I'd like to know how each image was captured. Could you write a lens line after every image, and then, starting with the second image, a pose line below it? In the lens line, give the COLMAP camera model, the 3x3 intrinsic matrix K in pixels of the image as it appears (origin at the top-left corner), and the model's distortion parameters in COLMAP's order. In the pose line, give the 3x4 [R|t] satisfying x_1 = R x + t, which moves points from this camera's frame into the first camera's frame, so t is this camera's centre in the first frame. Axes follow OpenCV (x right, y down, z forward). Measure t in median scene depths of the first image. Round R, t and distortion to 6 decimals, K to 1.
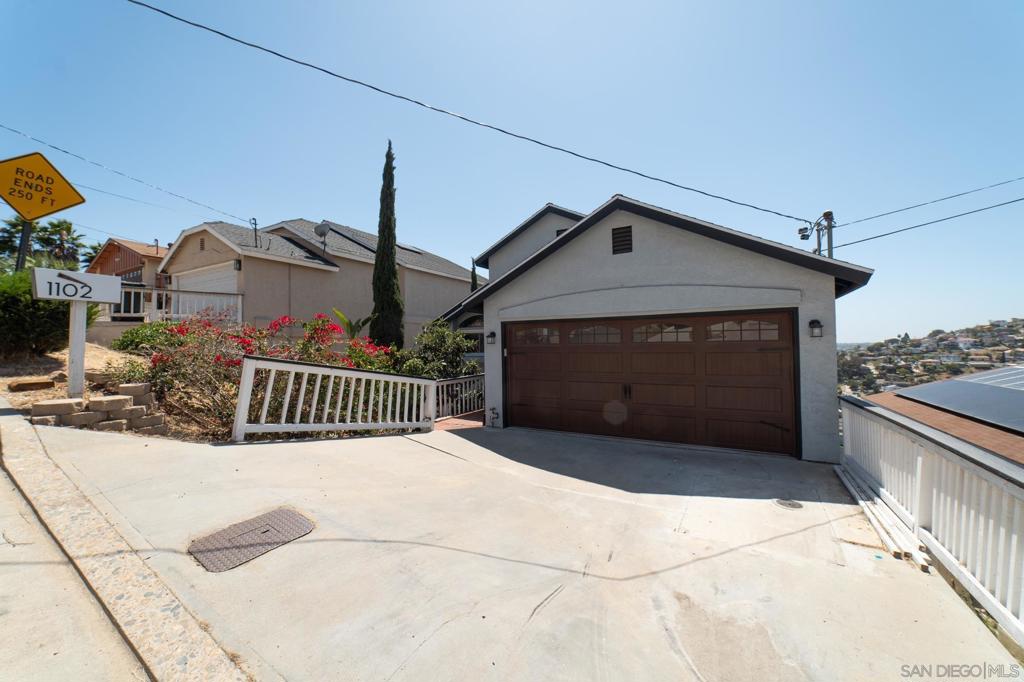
lens RADIAL K [[393.1, 0, 508.6], [0, 393.1, 336.3], [0, 0, 1]] dist [-0.019869, 0.010121]
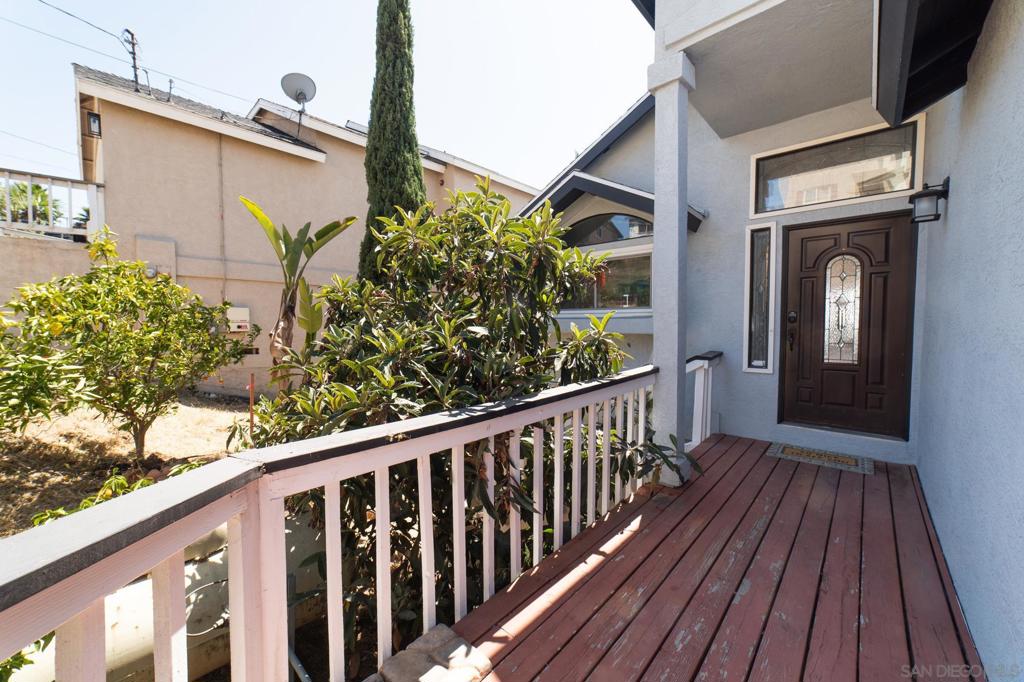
lens RADIAL K [[393.1, 0, 508.6], [0, 393.1, 336.3], [0, 0, 1]] dist [-0.019869, 0.010121]
pose [[0.975906, 0.019801, -0.217290, -0.103214], [-0.005443, 0.997773, 0.066480, 0.062520], [0.218122, -0.063696, 0.973841, 0.843827]]
